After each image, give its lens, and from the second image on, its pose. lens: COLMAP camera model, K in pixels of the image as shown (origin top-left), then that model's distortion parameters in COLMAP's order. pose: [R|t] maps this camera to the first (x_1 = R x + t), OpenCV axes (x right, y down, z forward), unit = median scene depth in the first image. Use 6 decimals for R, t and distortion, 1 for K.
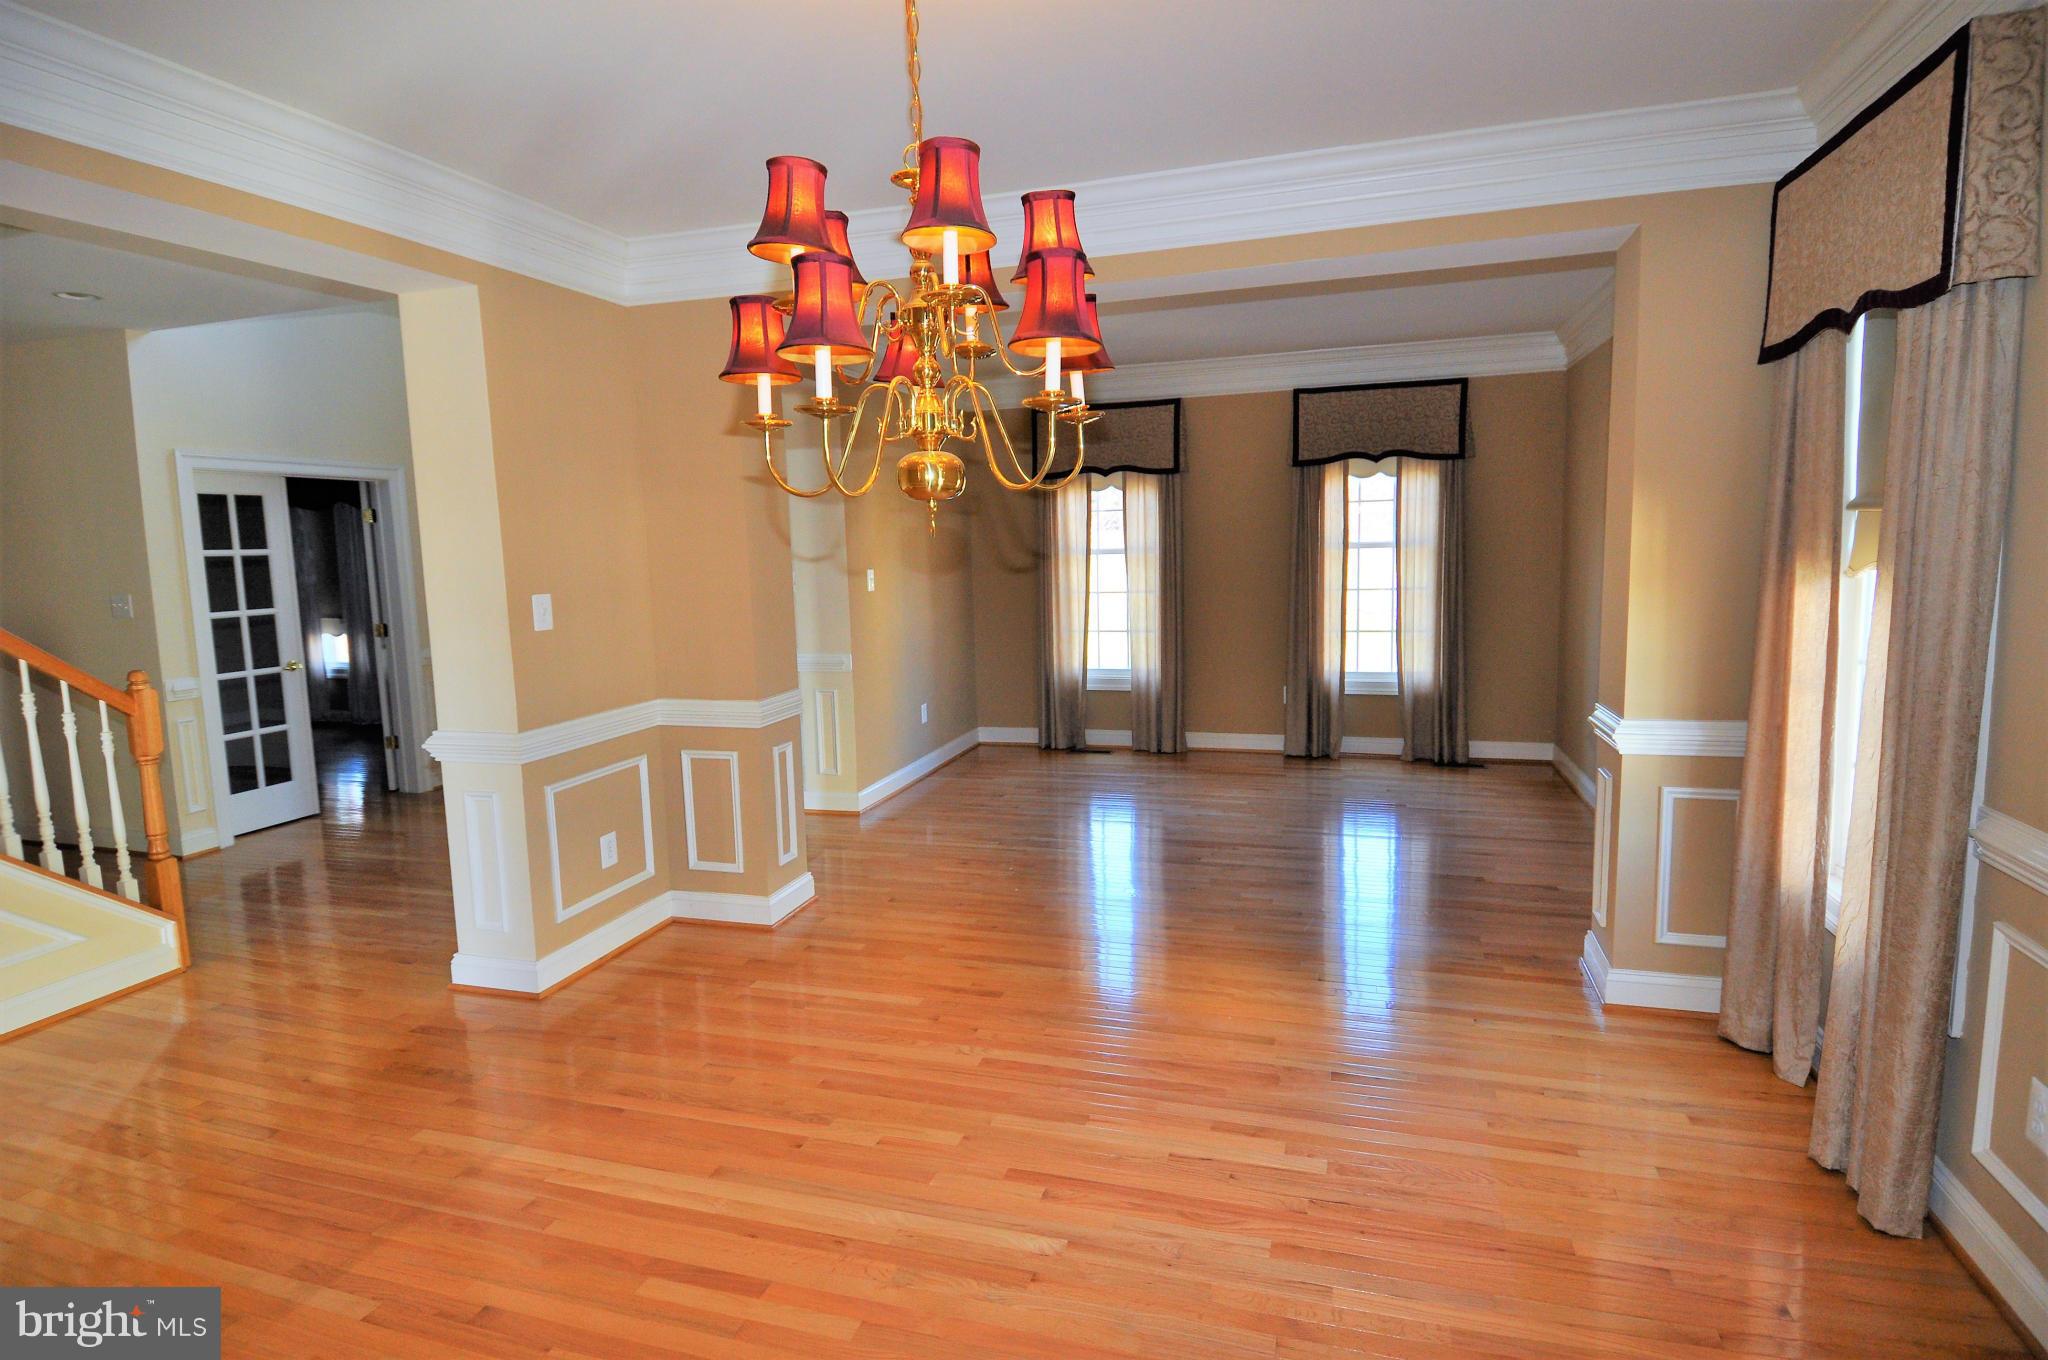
lens RADIAL K [[1109.1, 0, 982.6], [0, 1109.1, 679.4], [0, 0, 1]] dist [0.000486, 0.000009]
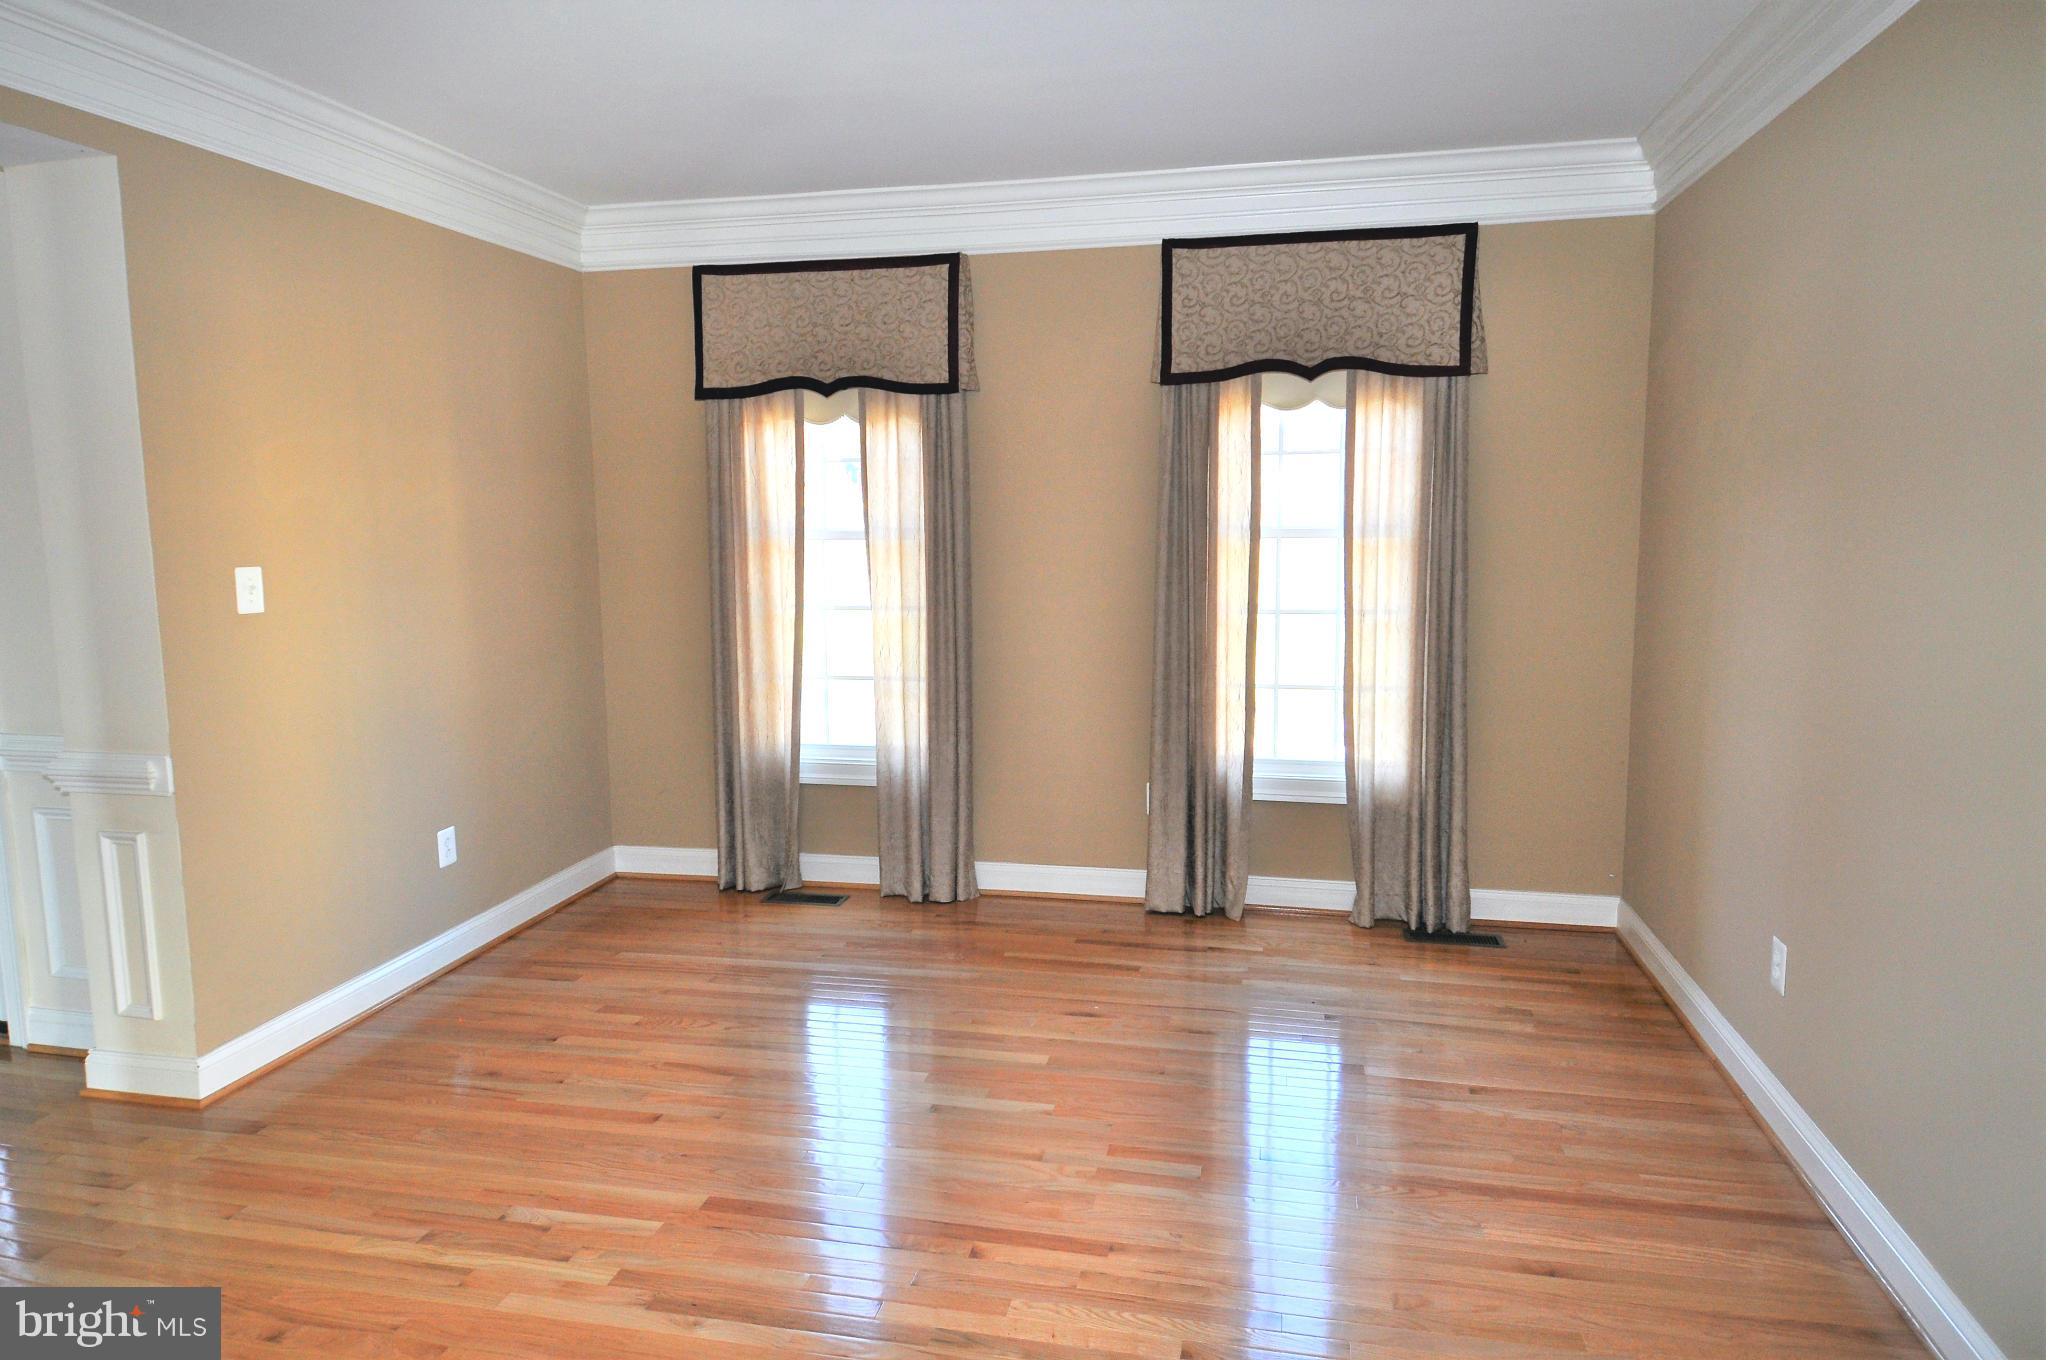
lens RADIAL K [[1167.6, 0, 1021.7], [0, 1167.6, 661.3], [0, 0, 1]] dist [-0.006747, -0.001537]
pose [[0.993664, 0.006550, 0.112198, 0.145671], [-0.006167, 0.999974, -0.003761, -0.052904], [-0.112220, 0.003045, 0.993679, 0.432372]]
